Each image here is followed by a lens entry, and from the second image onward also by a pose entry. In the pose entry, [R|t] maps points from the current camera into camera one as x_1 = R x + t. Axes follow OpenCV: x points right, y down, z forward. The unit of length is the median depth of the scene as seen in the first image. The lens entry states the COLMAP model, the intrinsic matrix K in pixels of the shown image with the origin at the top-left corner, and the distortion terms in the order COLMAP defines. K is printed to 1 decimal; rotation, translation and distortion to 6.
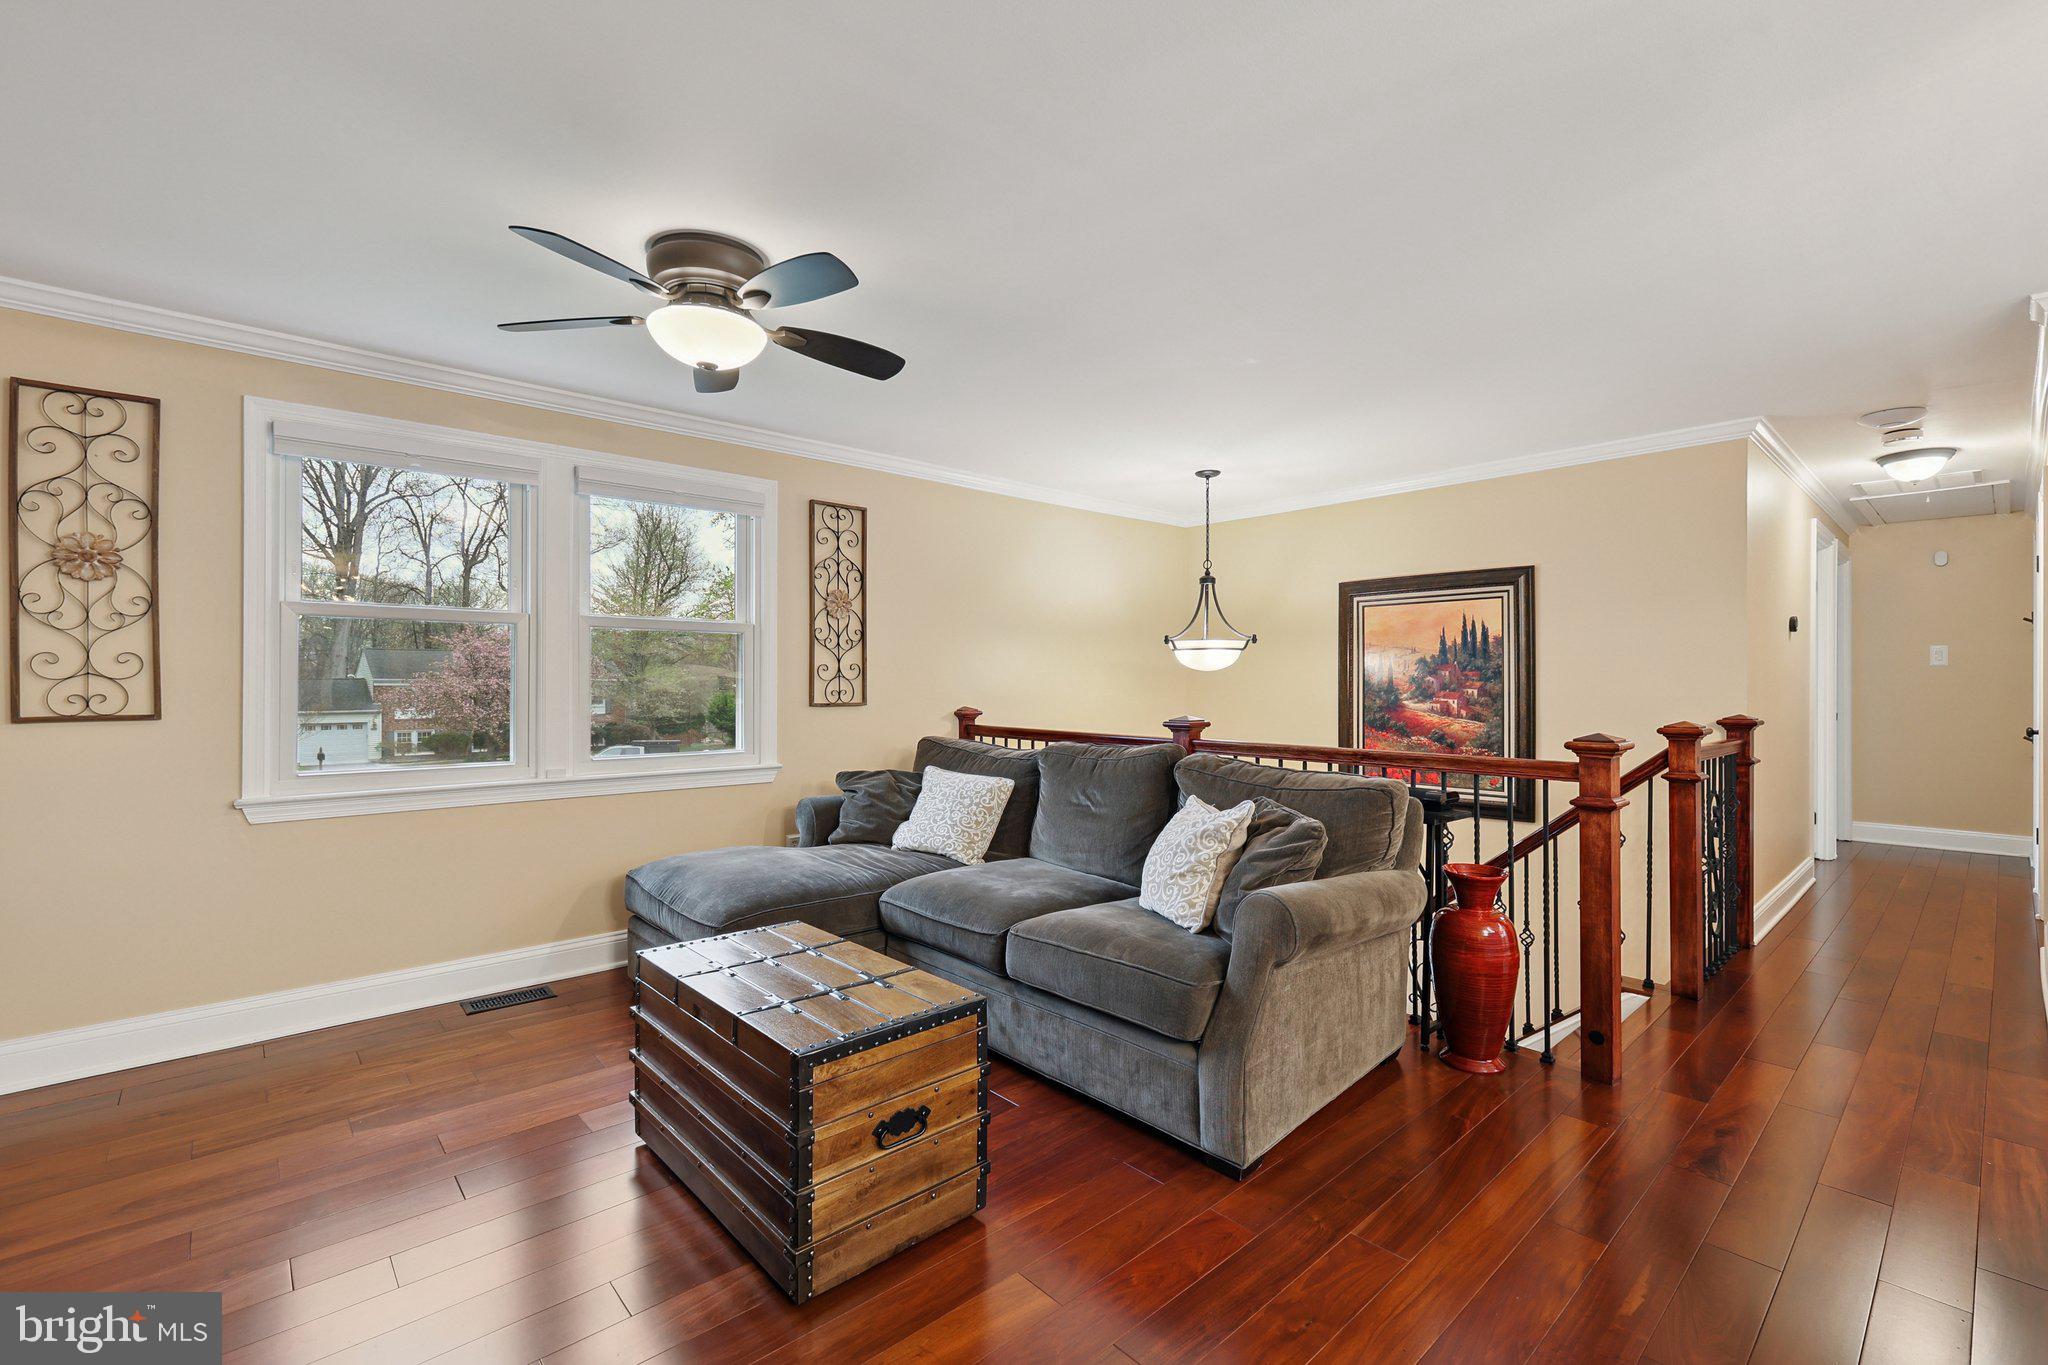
lens RADIAL K [[890.8, 0, 1033.1], [0, 890.8, 671.0], [0, 0, 1]] dist [0.003406, -0.002096]
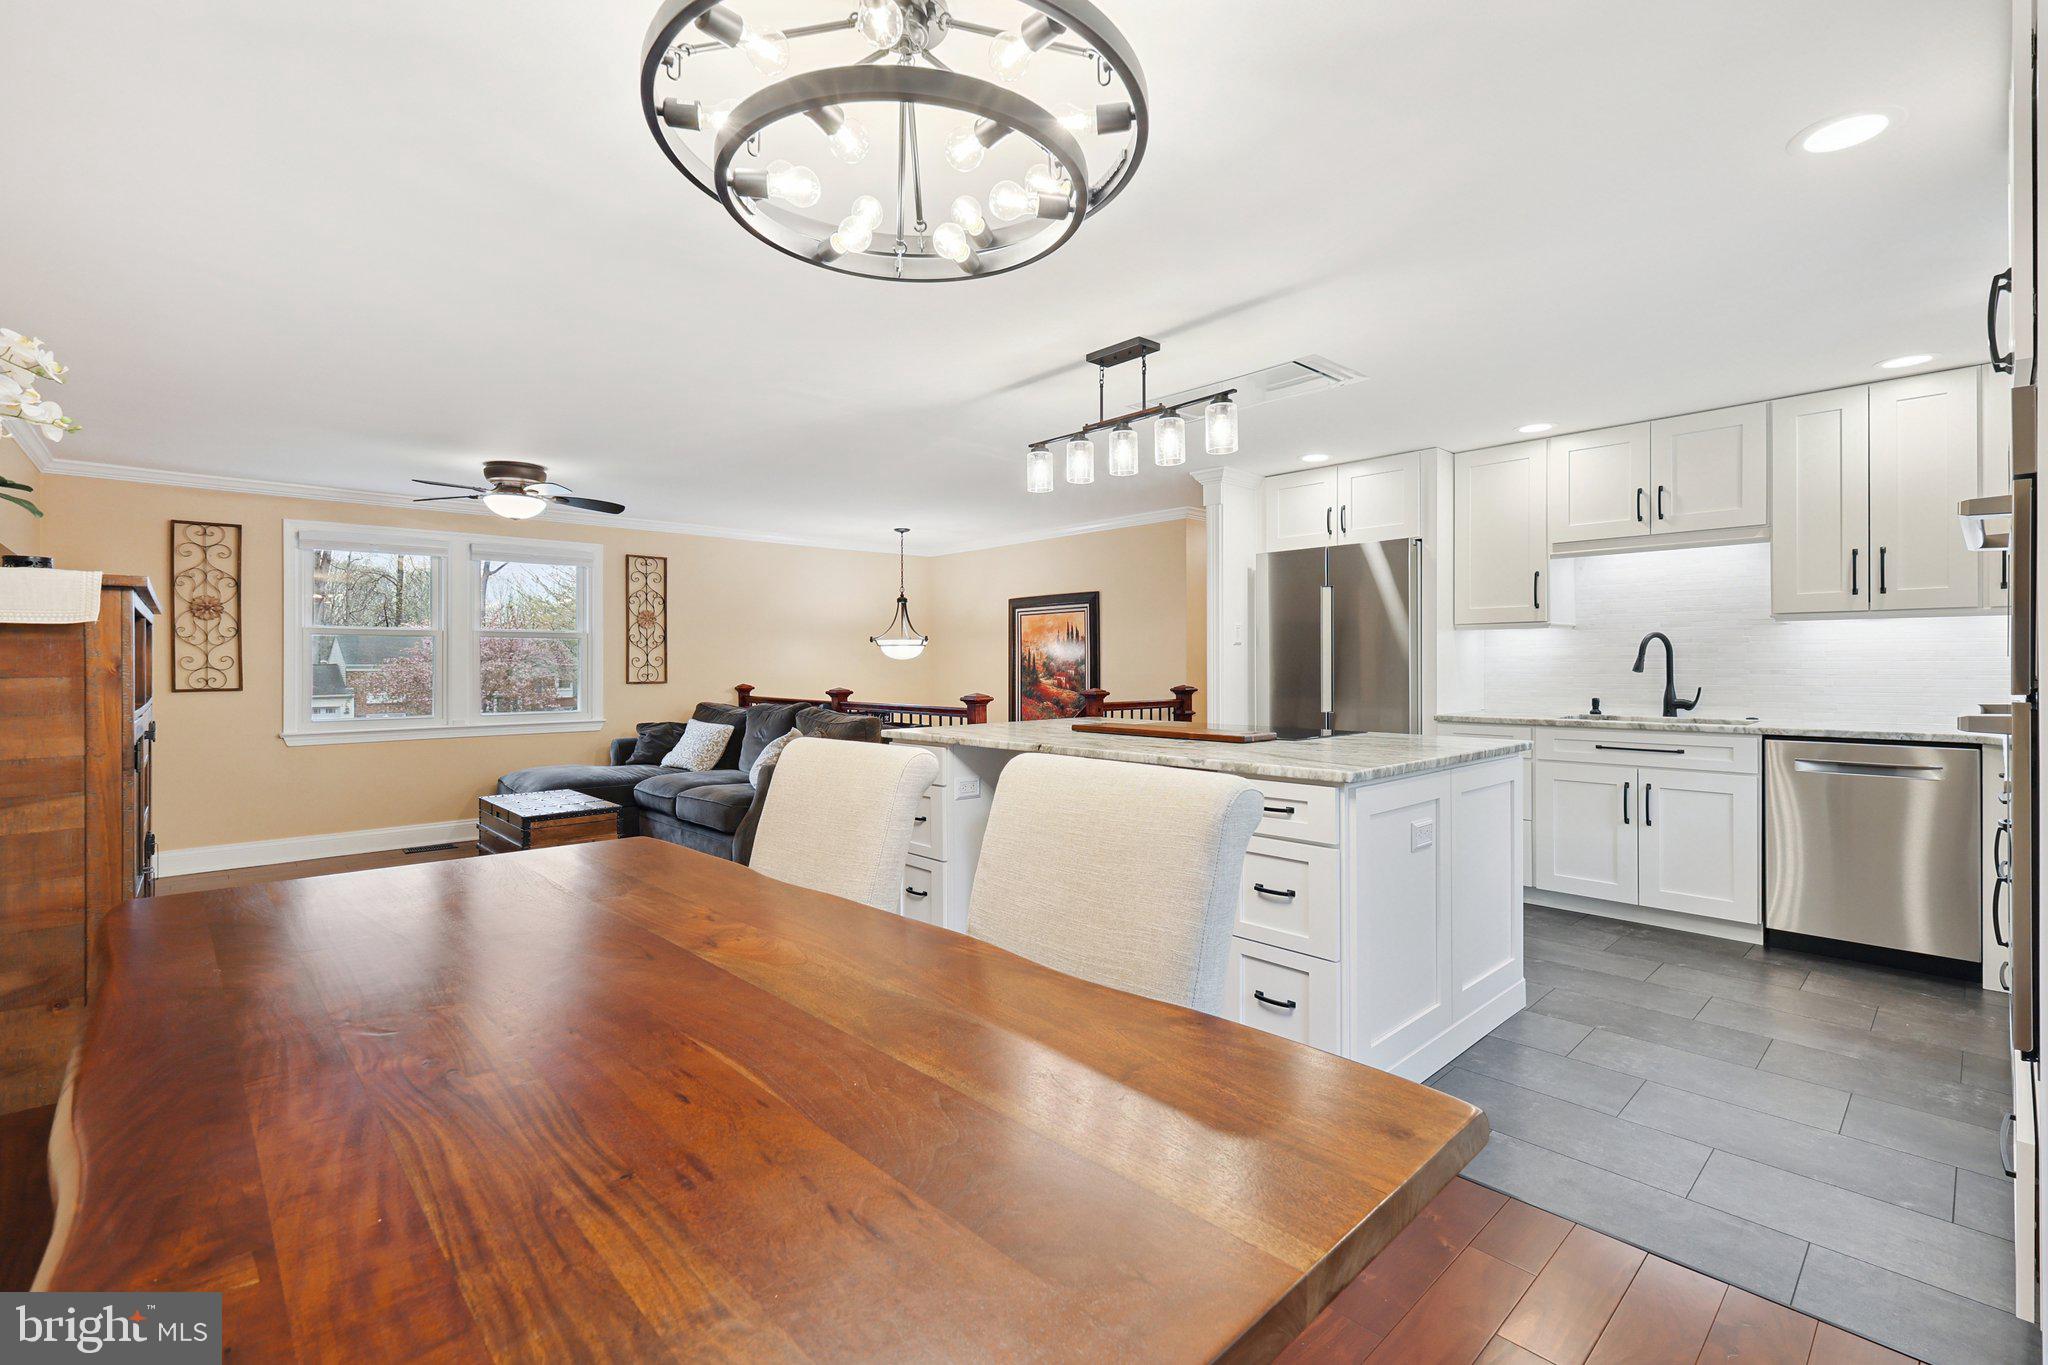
lens RADIAL K [[890.8, 0, 1021.8], [0, 890.8, 652.8], [0, 0, 1]] dist [0.003406, -0.002096]
pose [[0.999915, -0.005071, 0.012009, 0.431650], [0.005061, 0.999987, 0.000863, -0.013129], [-0.012014, -0.000802, 0.999928, -0.599688]]
